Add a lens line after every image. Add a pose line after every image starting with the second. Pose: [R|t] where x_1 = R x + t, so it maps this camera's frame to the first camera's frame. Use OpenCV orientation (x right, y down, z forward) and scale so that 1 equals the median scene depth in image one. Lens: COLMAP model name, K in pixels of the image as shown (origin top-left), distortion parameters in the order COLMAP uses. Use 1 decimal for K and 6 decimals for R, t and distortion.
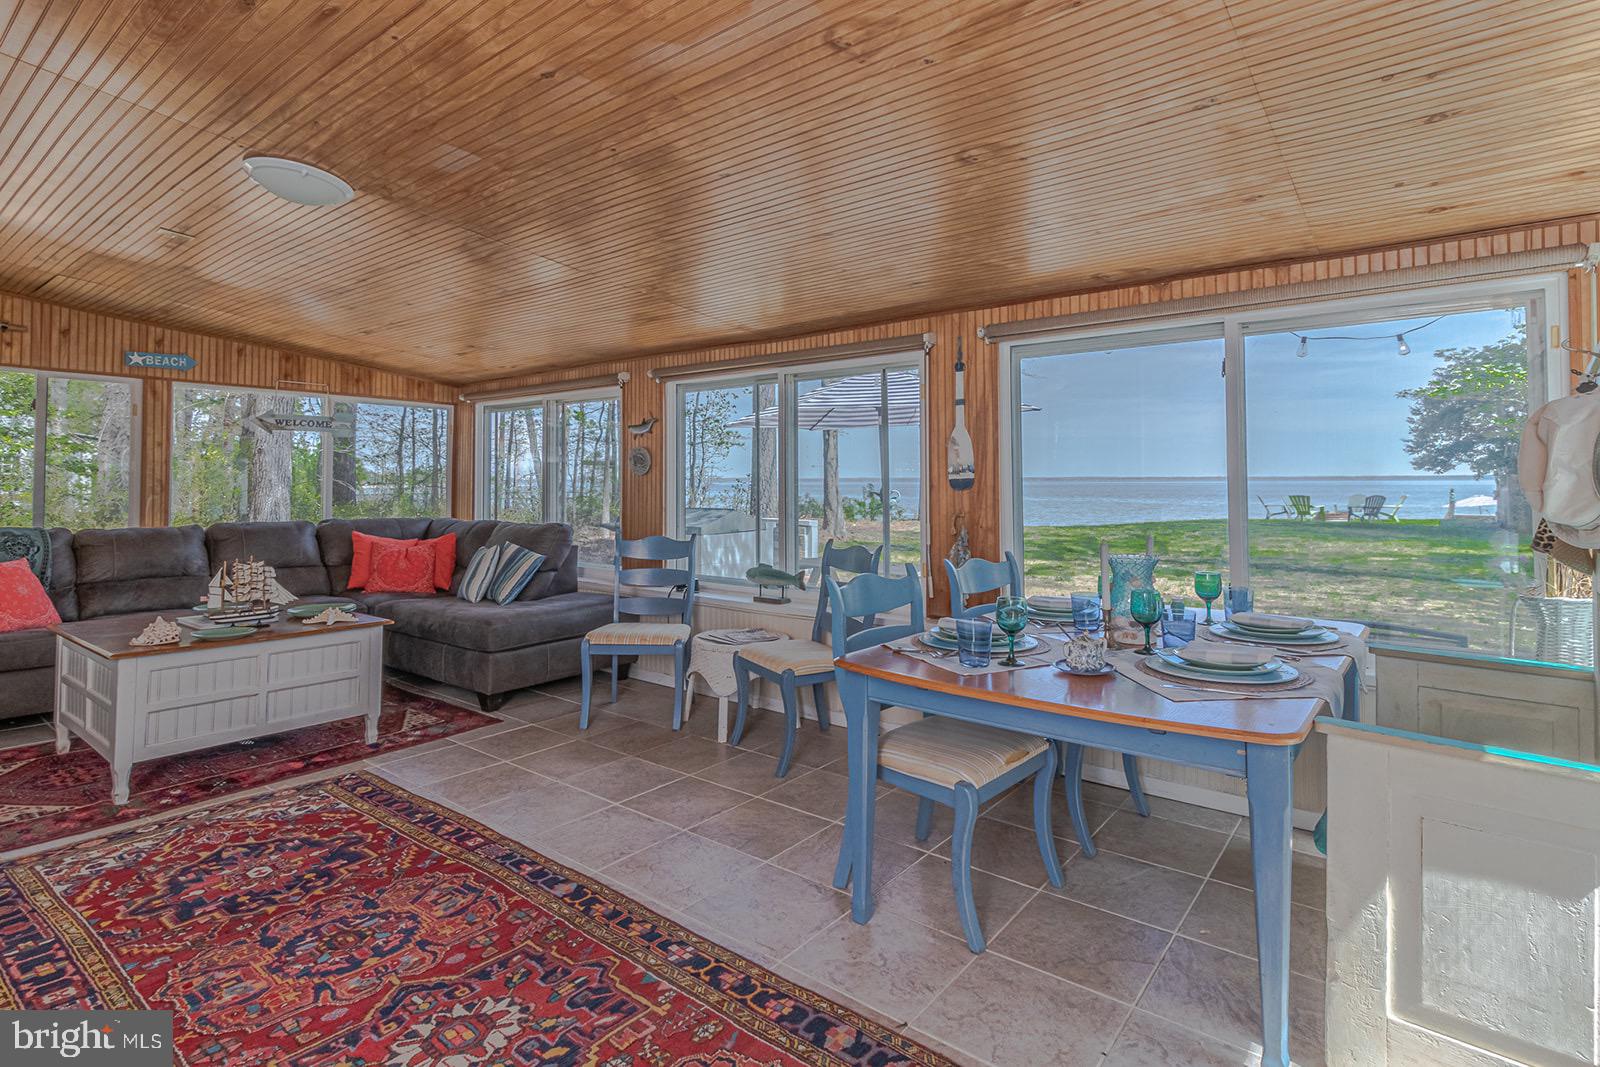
lens RADIAL K [[751.3, 0, 743.7], [0, 751.3, 460.1], [0, 0, 1]] dist [0.000200, 0.001125]
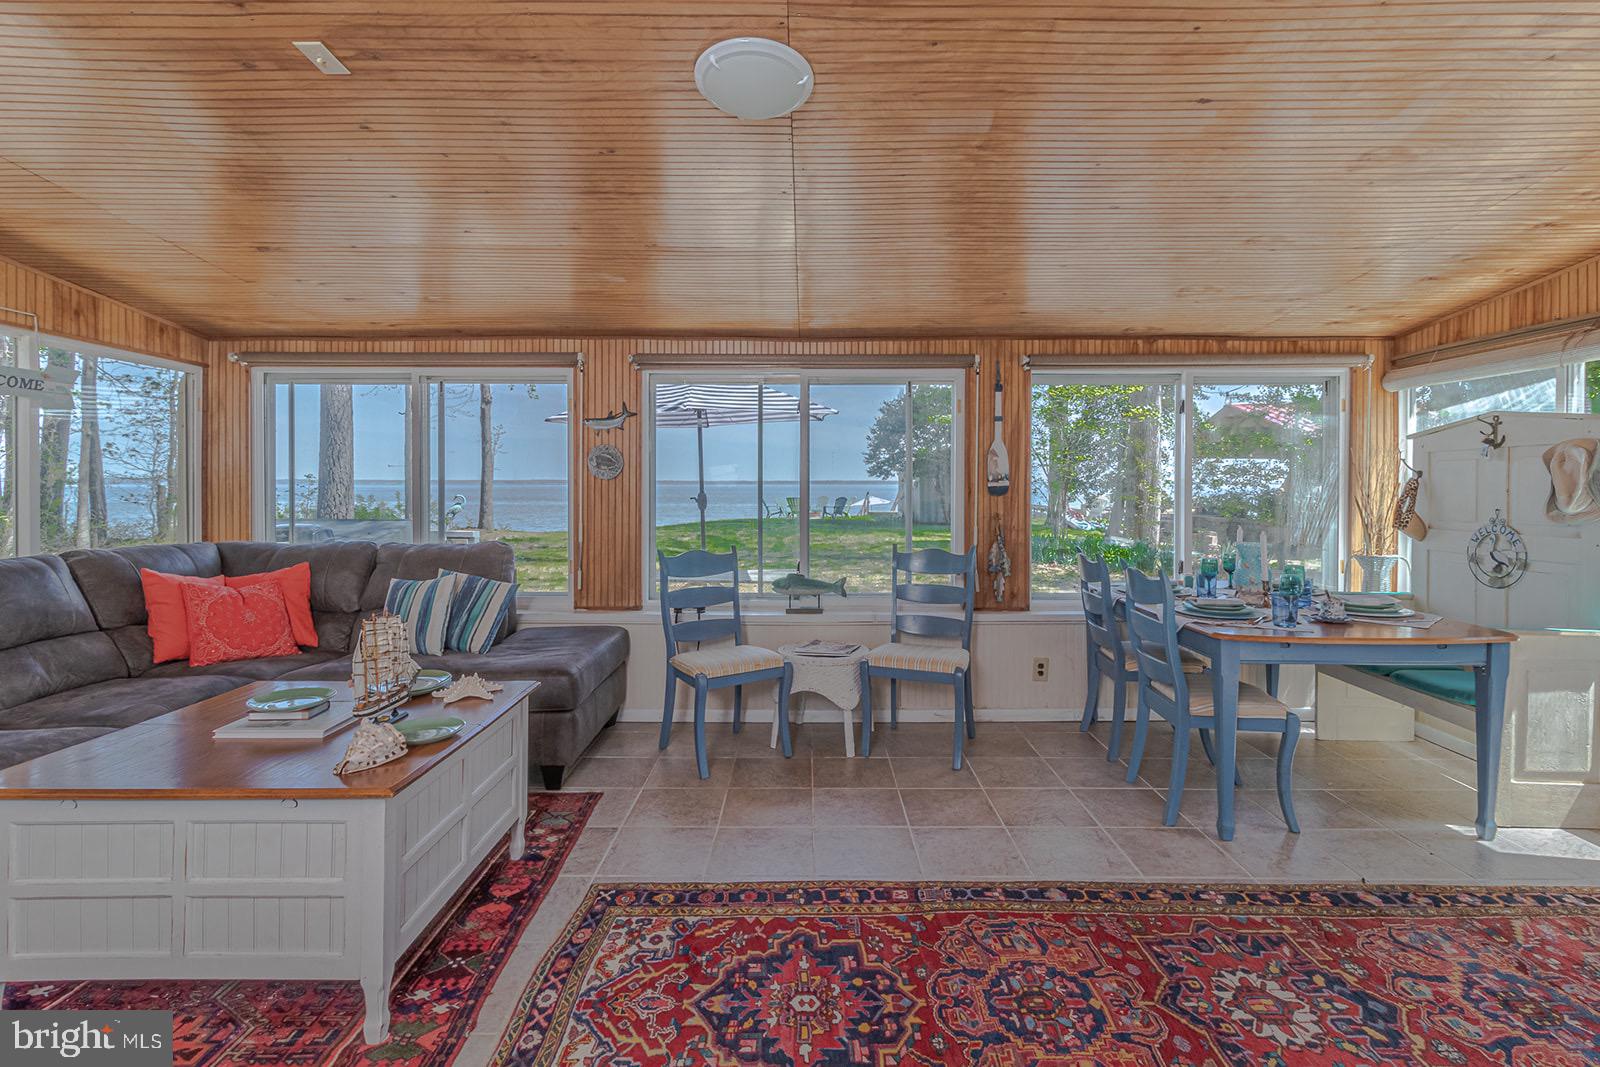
lens RADIAL K [[806.9, 0, 785.4], [0, 806.9, 490.5], [0, 0, 1]] dist [0.006506, -0.004180]
pose [[0.780456, -0.000997, 0.625210, -0.741485], [-0.021401, 0.999370, 0.028308, 0.004070], [-0.624844, -0.035473, 0.779943, 0.248869]]
